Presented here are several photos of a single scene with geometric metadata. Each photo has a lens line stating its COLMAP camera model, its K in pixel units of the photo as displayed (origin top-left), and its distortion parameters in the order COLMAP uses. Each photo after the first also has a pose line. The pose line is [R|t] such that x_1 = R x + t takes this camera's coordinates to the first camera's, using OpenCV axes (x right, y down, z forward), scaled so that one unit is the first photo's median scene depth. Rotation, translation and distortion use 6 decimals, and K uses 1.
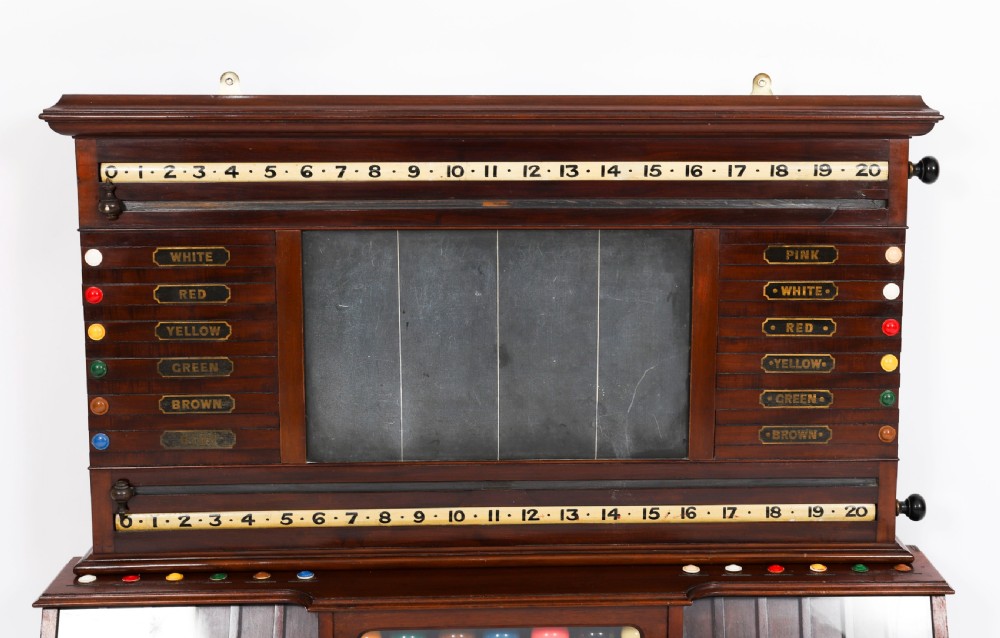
lens RADIAL K [[1537.5, 0, 558.7], [0, 1537.5, 274.1], [0, 0, 1]] dist [0.055458, 0.000000]
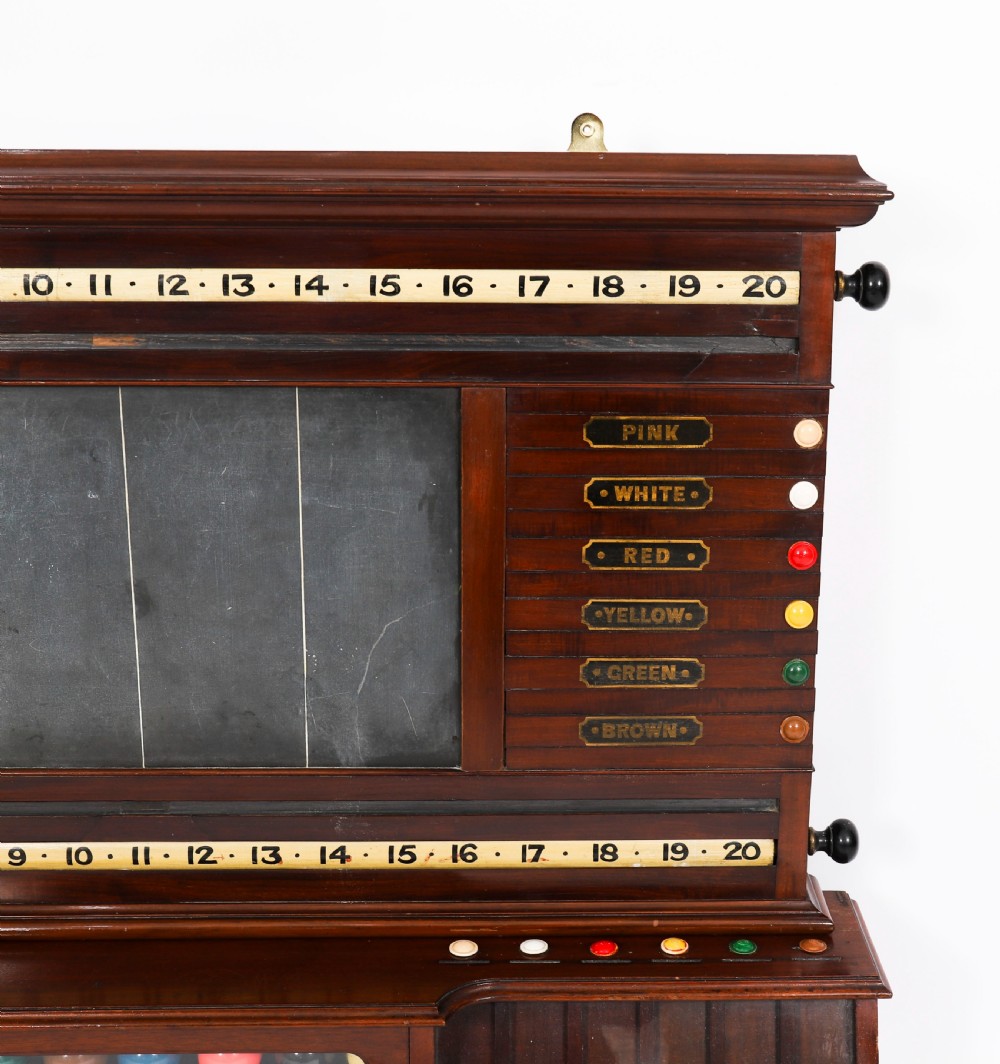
lens RADIAL K [[1650.1, 0, 575.4], [0, 1650.1, 510.4], [0, 0, 1]] dist [-0.027039, 0.000000]
pose [[0.999875, 0.009070, -0.012963, 0.137502], [-0.007710, 0.994817, 0.101393, -0.045790], [0.013815, -0.101281, 0.994762, 0.377054]]
